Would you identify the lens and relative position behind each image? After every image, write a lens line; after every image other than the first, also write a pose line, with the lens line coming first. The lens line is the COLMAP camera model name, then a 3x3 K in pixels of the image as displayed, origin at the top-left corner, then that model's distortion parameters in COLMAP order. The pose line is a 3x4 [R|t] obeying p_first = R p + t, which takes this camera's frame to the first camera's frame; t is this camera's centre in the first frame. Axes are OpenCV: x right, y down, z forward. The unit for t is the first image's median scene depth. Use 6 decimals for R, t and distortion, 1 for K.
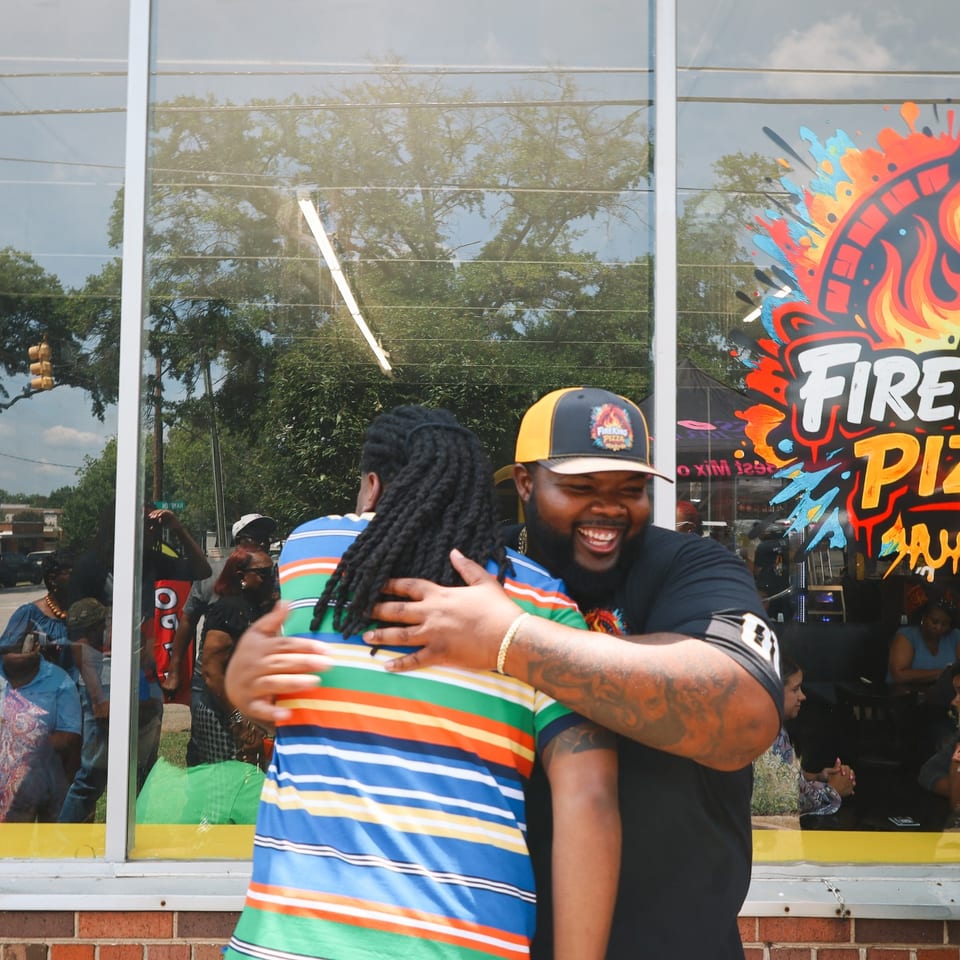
lens RADIAL K [[990.0, 0, 474.4], [0, 990.0, 468.7], [0, 0, 1]] dist [-0.008301, 0.000000]
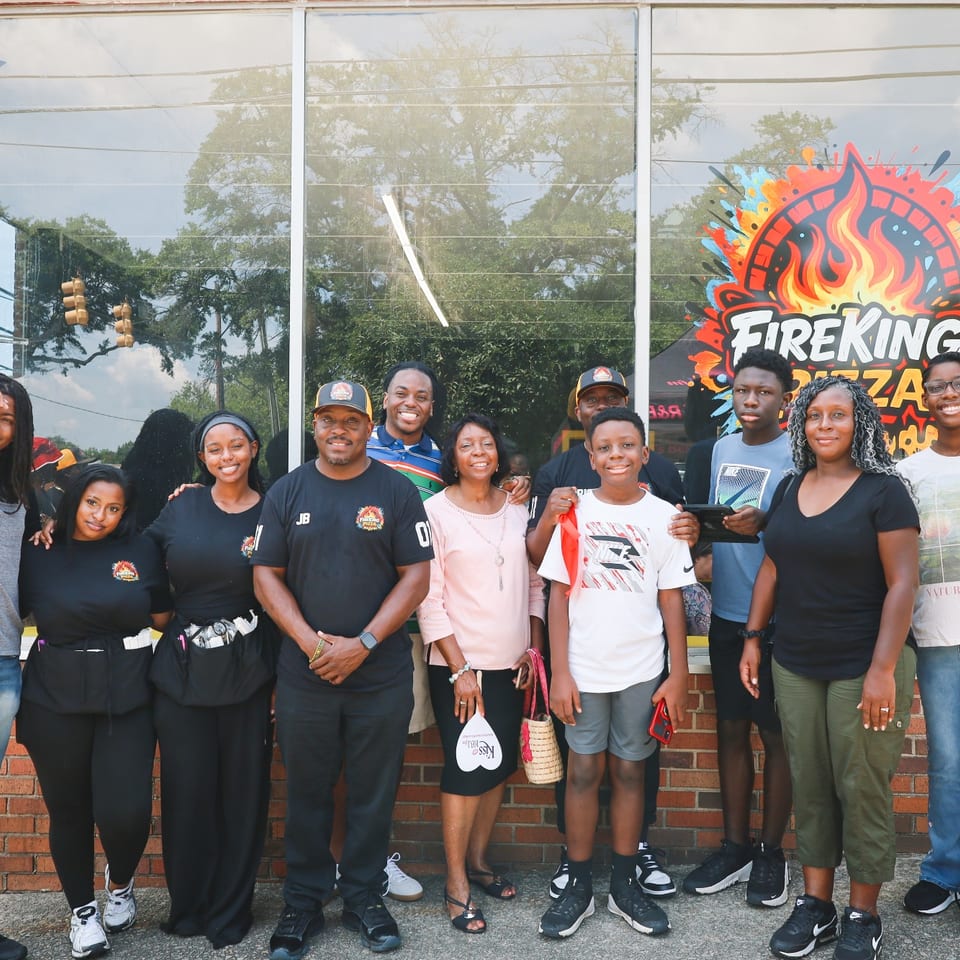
lens RADIAL K [[990.0, 0, 479.7], [0, 990.0, 466.2], [0, 0, 1]] dist [-0.008301, 0.000000]
pose [[0.998881, -0.002522, -0.047225, 0.013619], [0.004543, 0.999075, 0.042750, 0.044993], [0.047073, -0.042917, 0.997969, -0.540515]]
